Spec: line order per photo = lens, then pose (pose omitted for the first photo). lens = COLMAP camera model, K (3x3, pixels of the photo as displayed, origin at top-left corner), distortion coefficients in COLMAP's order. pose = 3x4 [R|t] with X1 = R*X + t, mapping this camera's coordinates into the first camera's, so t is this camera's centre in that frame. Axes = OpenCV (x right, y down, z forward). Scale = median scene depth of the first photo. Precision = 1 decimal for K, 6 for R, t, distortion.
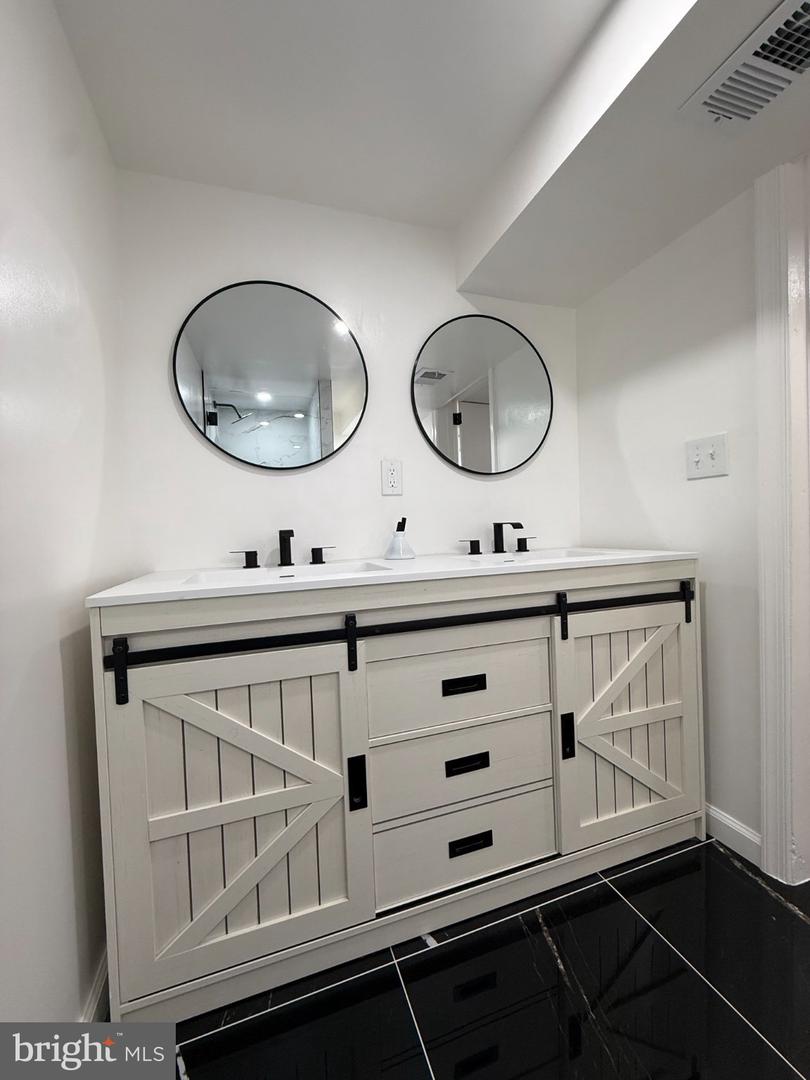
lens RADIAL K [[445.9, 0, 403.4], [0, 445.9, 539.2], [0, 0, 1]] dist [-0.000061, 0.000267]
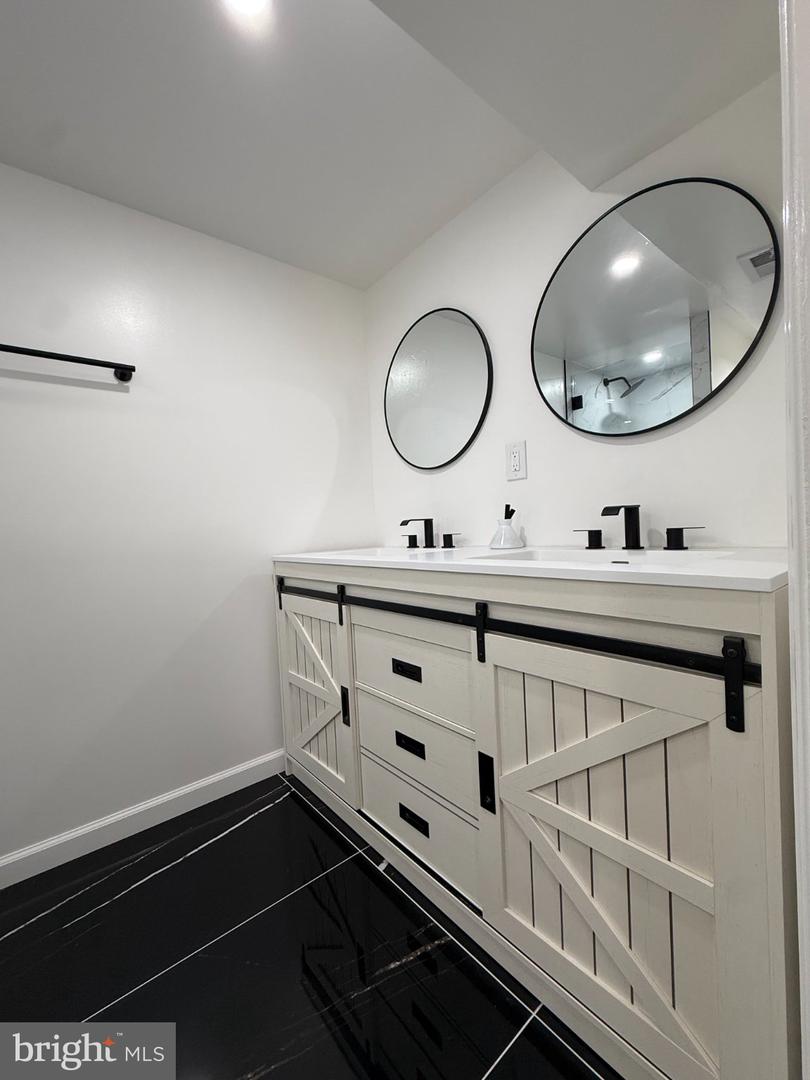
lens RADIAL K [[445.9, 0, 403.4], [0, 445.9, 539.2], [0, 0, 1]] dist [-0.000061, 0.000267]
pose [[0.341958, 0.047137, -0.938532, 1.004358], [0.016353, 0.998291, 0.056097, -0.038873], [0.939573, -0.034530, 0.340603, 0.579664]]
